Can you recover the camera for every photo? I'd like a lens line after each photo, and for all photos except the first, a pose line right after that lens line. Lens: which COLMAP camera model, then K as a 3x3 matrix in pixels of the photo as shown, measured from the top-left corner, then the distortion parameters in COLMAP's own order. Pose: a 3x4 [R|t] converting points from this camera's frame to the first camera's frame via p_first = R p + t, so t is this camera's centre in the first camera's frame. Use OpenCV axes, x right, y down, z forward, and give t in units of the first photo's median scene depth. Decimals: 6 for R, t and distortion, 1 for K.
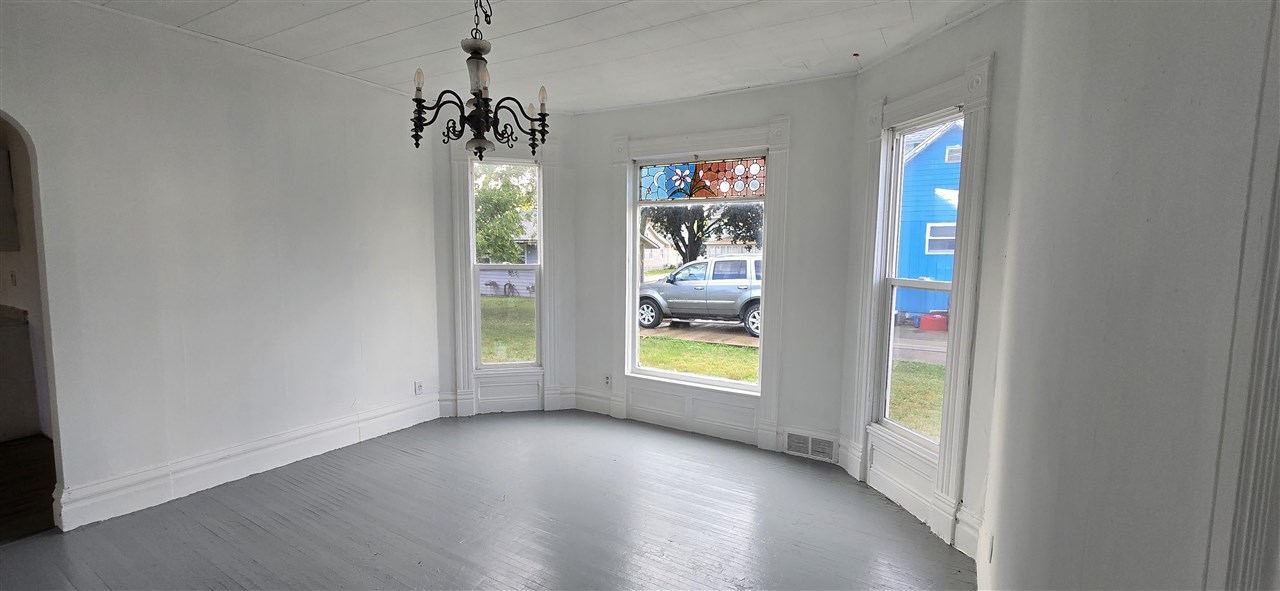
lens RADIAL K [[517.3, 0, 640.0], [0, 517.3, 295.5], [0, 0, 1]] dist [-0.000641, -0.000189]
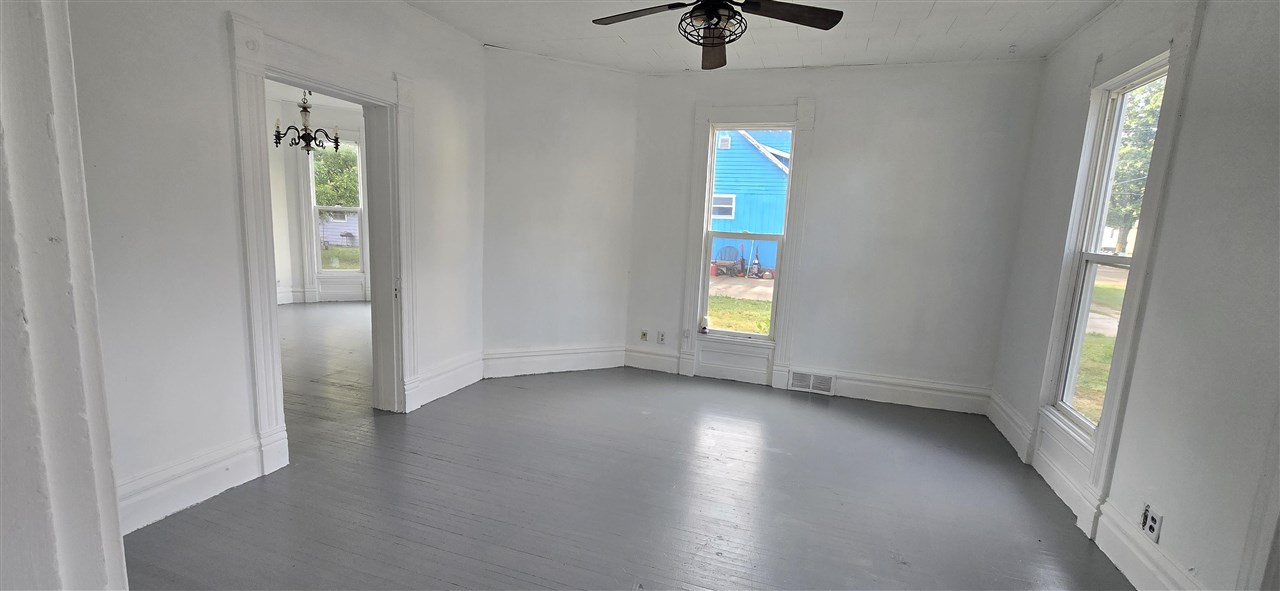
lens RADIAL K [[517.3, 0, 640.0], [0, 517.3, 295.5], [0, 0, 1]] dist [-0.000641, -0.000189]
pose [[0.975317, 0.001836, 0.220800, 0.315523], [-0.017711, 0.997394, 0.069938, 0.088662], [-0.220096, -0.072122, 0.972808, -0.813338]]
